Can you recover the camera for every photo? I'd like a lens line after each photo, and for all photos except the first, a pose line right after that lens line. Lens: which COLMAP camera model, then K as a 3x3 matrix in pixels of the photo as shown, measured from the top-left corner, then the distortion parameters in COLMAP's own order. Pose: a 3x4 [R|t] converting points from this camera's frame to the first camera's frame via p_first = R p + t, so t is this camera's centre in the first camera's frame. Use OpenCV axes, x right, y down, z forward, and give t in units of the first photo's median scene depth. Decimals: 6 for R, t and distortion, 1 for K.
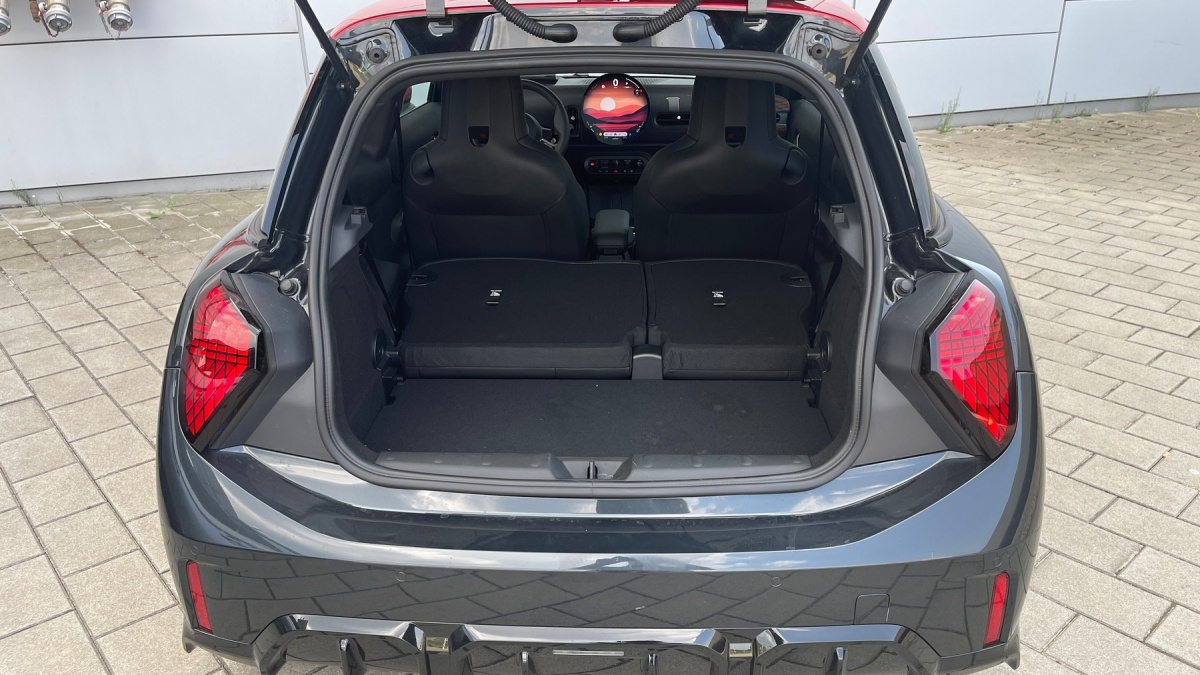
lens RADIAL K [[912.3, 0, 600.0], [0, 912.3, 337.5], [0, 0, 1]] dist [-0.001484, -0.000297]
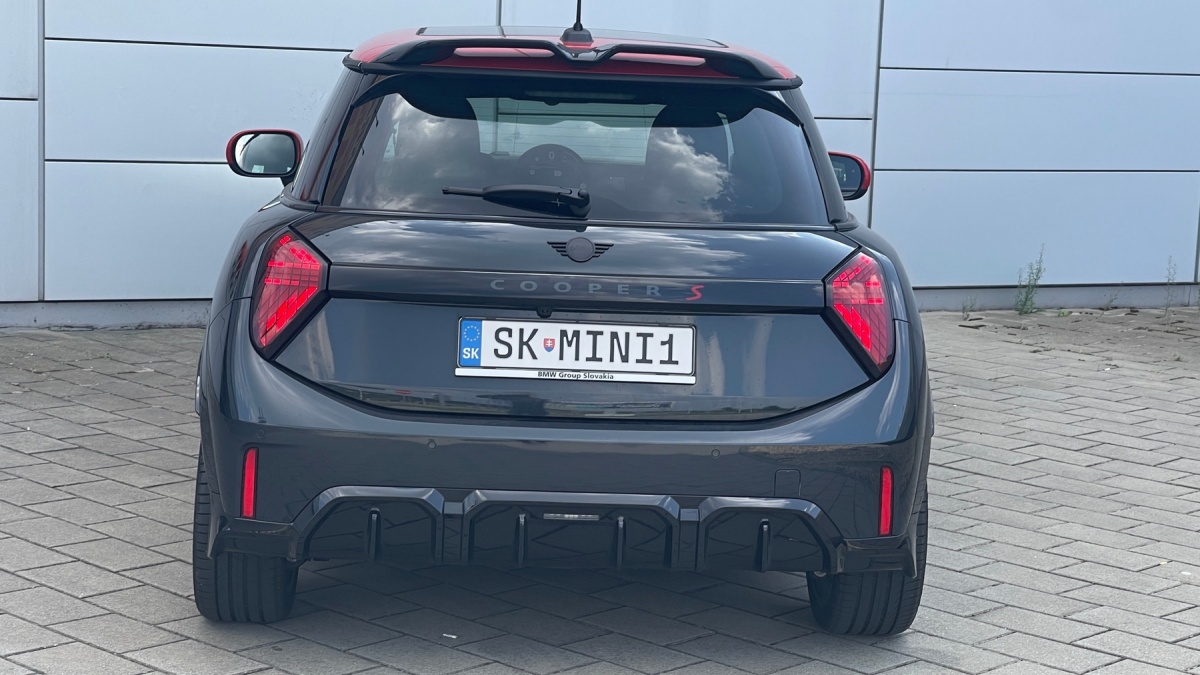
lens RADIAL K [[2481.2, 0, 600.0], [0, 2481.2, 337.5], [0, 0, 1]] dist [0.000613, 0.009617]
pose [[0.995769, 0.024788, 0.088488, -0.082004], [0.000786, 0.960600, -0.277934, 0.301720], [-0.091891, 0.276828, 0.956516, -0.695954]]
